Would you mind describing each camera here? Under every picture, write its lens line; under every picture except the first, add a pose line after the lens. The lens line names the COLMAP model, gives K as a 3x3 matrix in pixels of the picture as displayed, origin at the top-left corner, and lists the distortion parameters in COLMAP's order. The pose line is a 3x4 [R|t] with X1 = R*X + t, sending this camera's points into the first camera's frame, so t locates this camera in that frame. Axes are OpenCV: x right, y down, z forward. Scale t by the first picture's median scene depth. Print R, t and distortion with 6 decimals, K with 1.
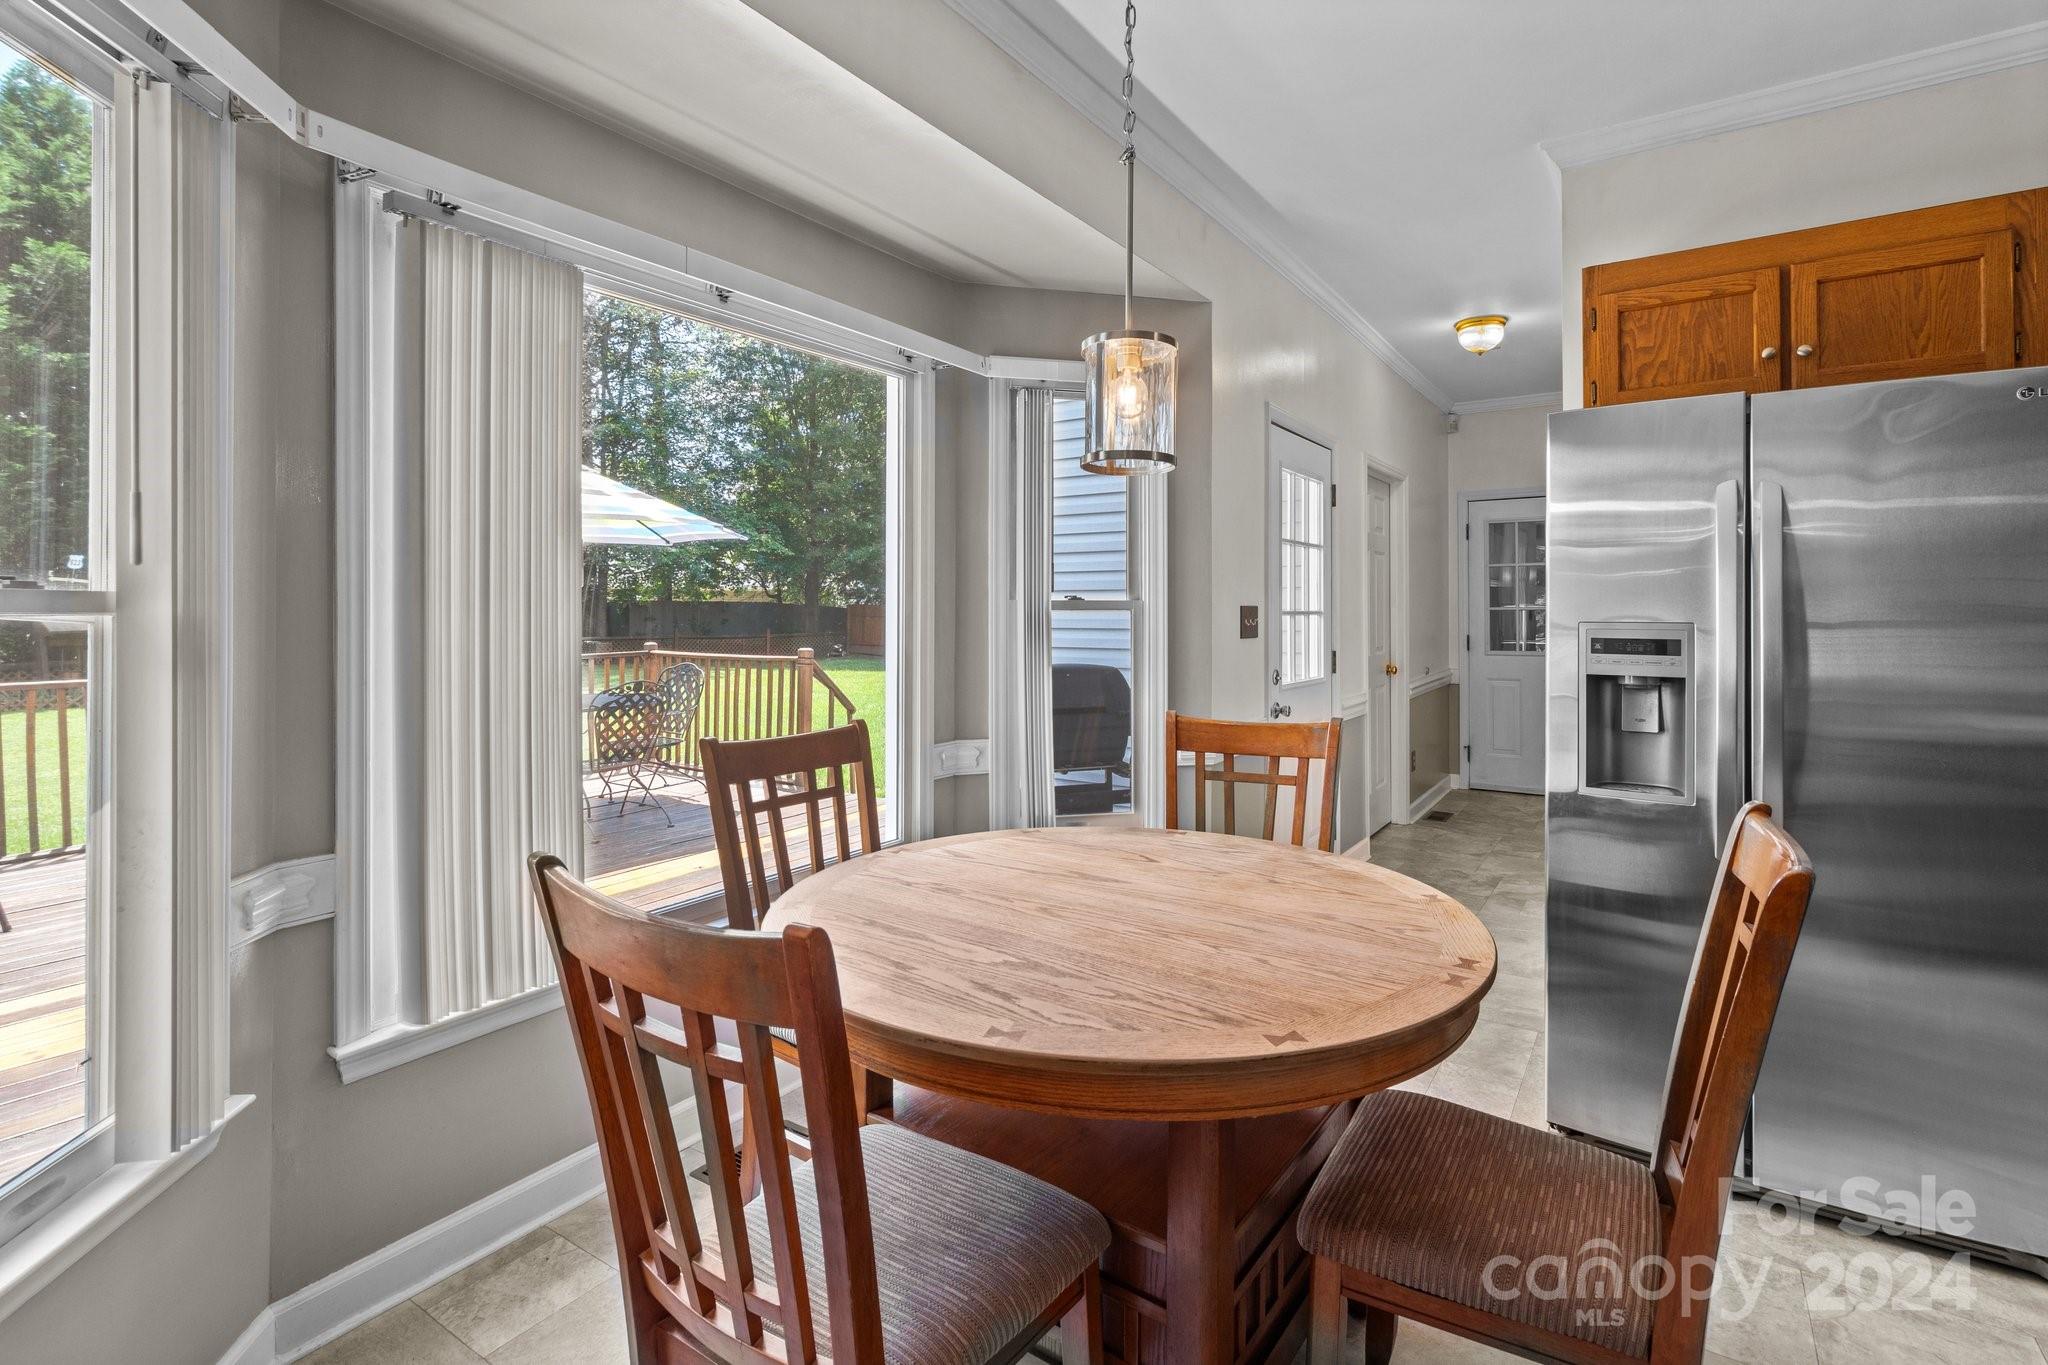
lens RADIAL K [[960.5, 0, 1048.3], [0, 960.5, 619.7], [0, 0, 1]] dist [-0.003604, -0.000908]
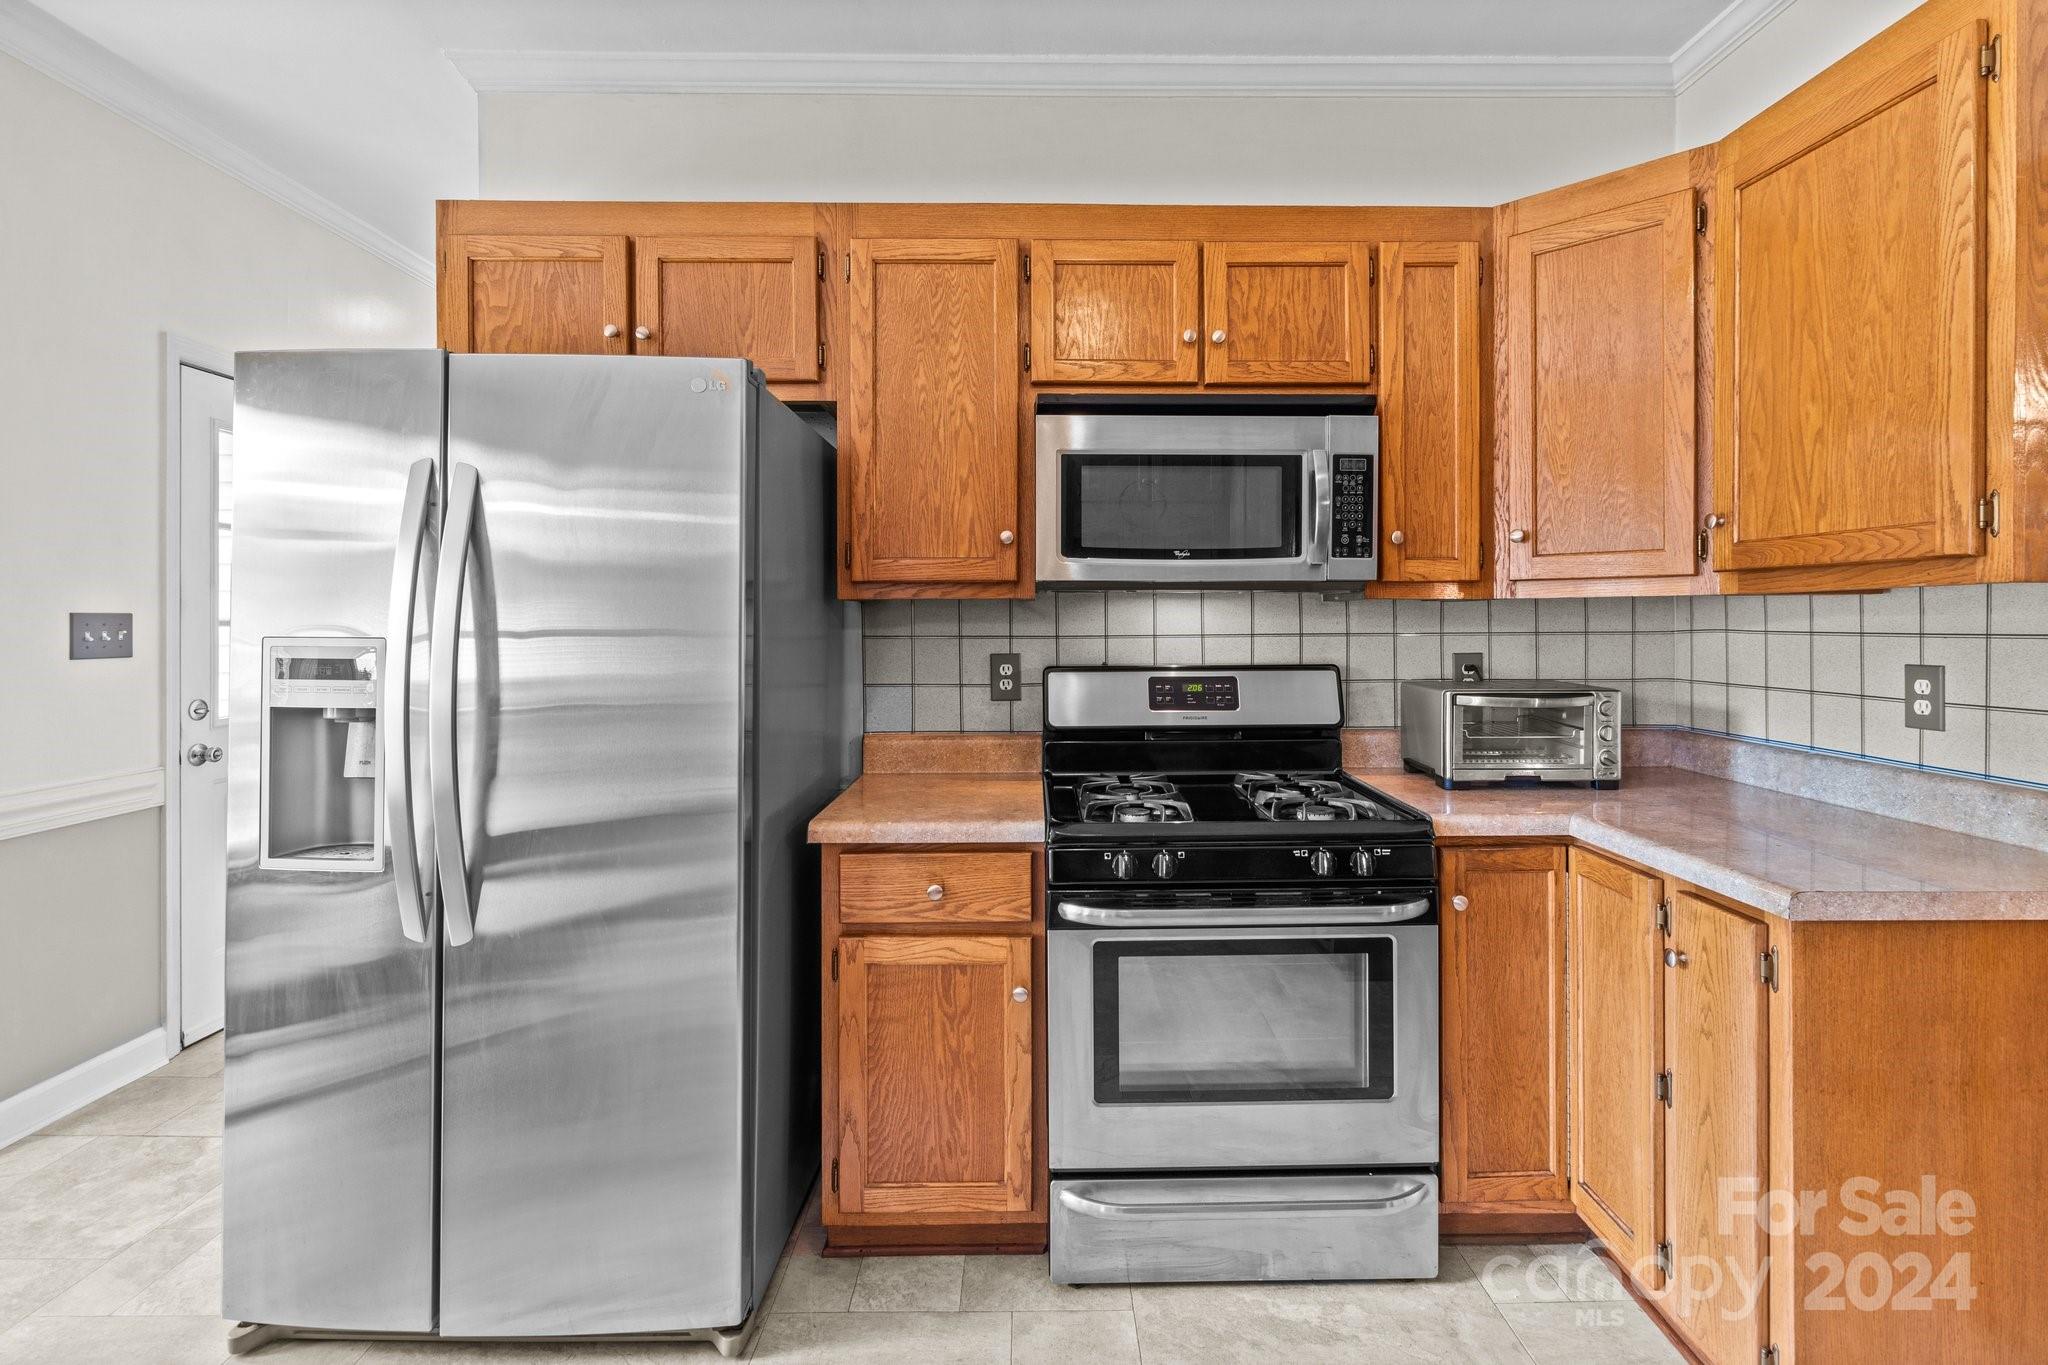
lens RADIAL K [[960.5, 0, 1048.3], [0, 960.5, 619.7], [0, 0, 1]] dist [-0.003604, -0.000908]
pose [[0.823429, 0.004838, 0.567398, 0.592675], [0.000354, 0.999959, -0.009039, -0.003381], [-0.567419, 0.007643, 0.823394, 0.043332]]
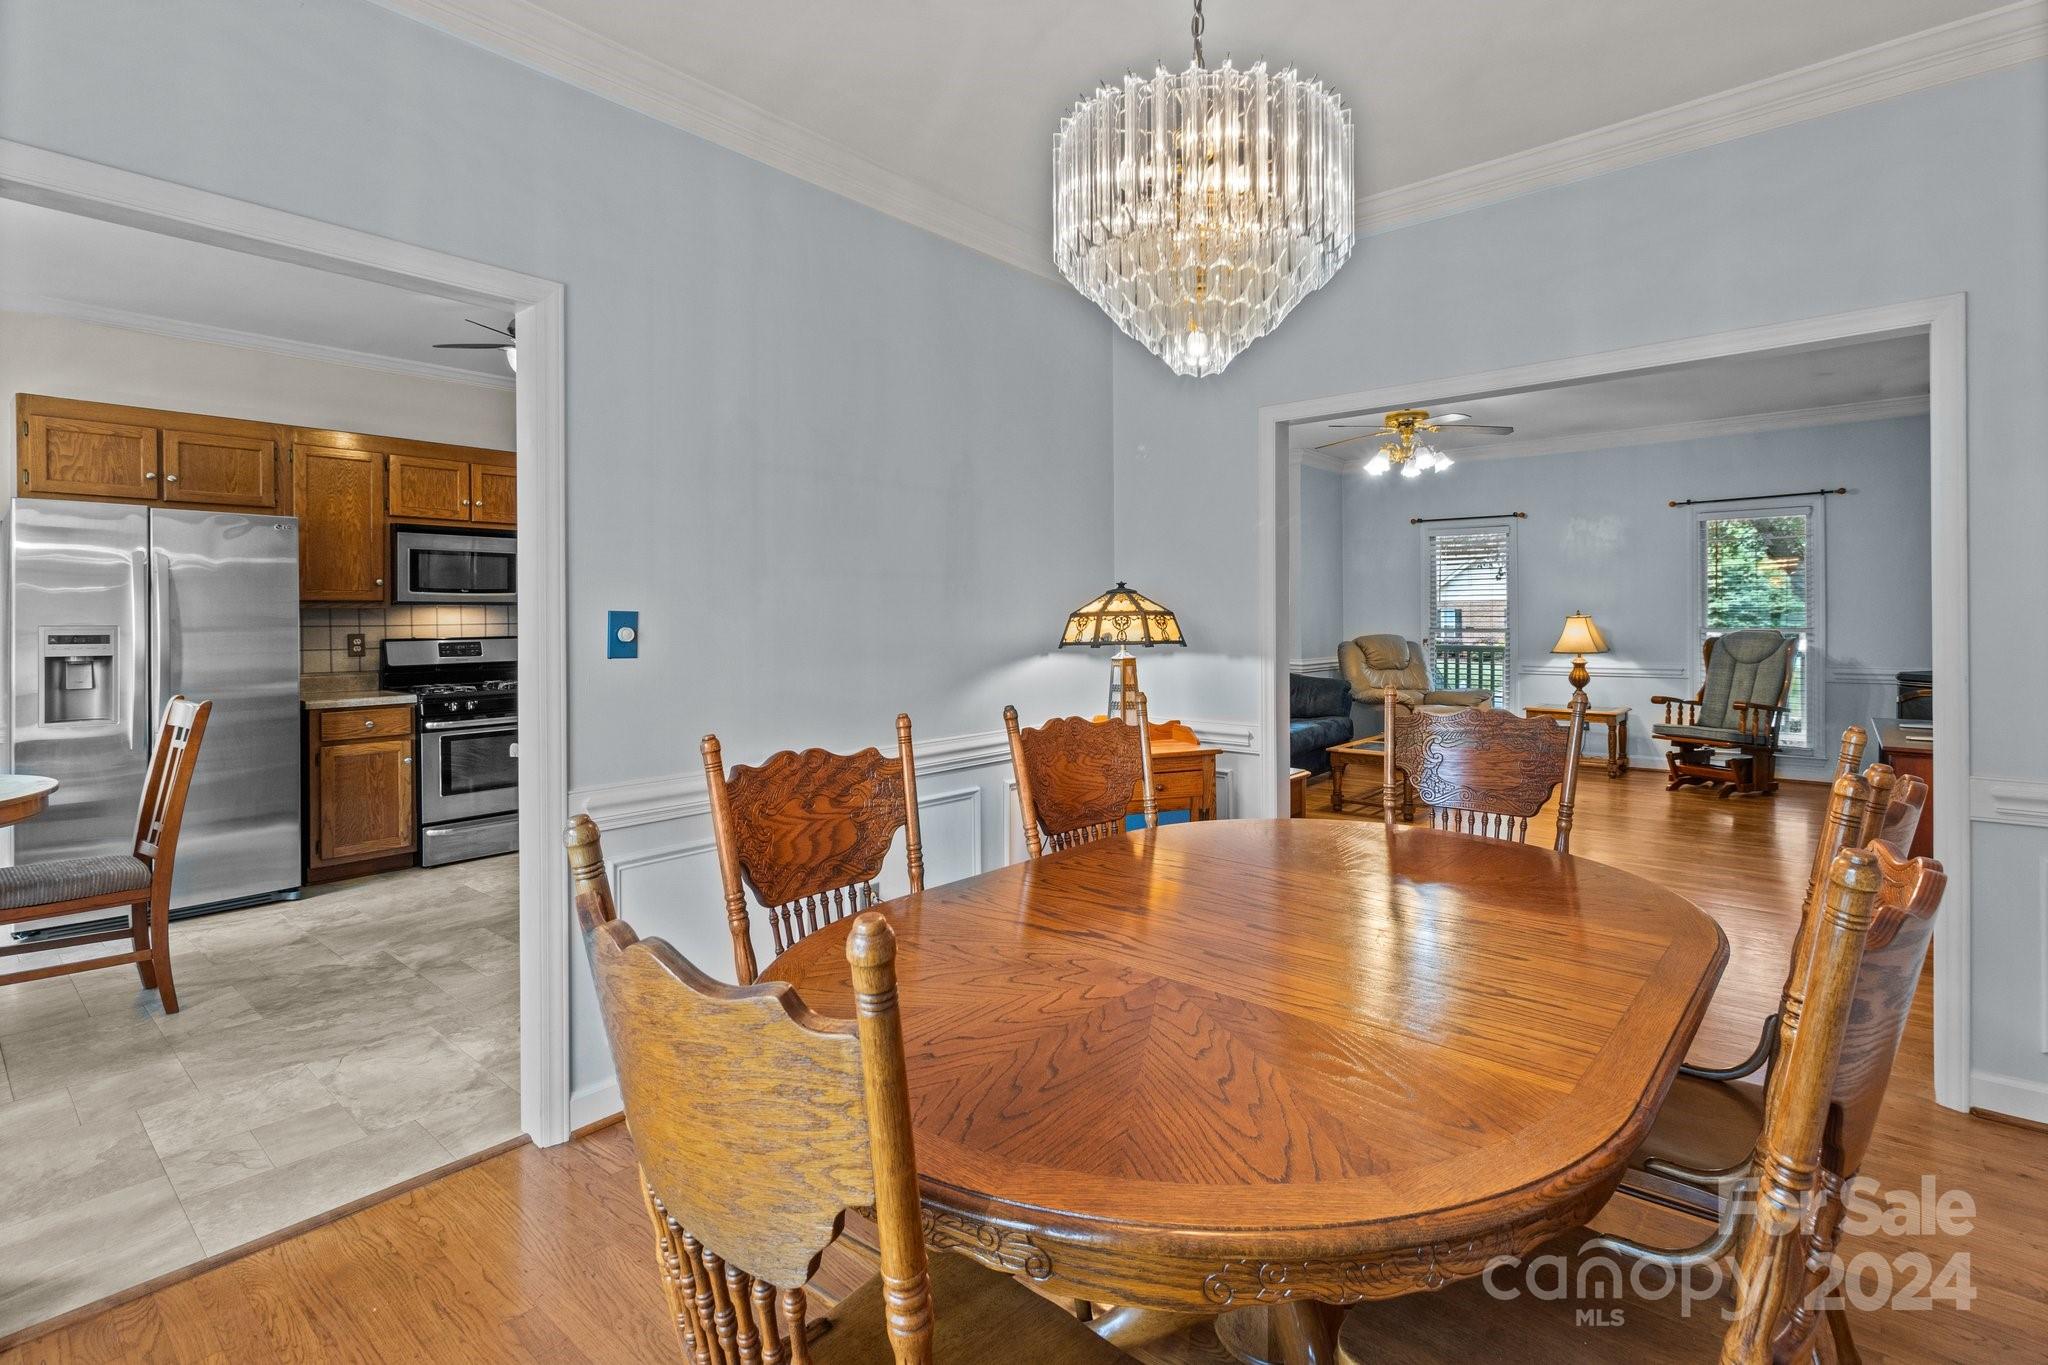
lens RADIAL K [[960.5, 0, 1048.3], [0, 960.5, 619.7], [0, 0, 1]] dist [-0.003604, -0.000908]
pose [[0.111554, 0.001294, 0.993758, -0.856223], [0.011842, 0.999926, -0.002631, 0.016119], [-0.993688, 0.012061, 0.111530, -0.883997]]
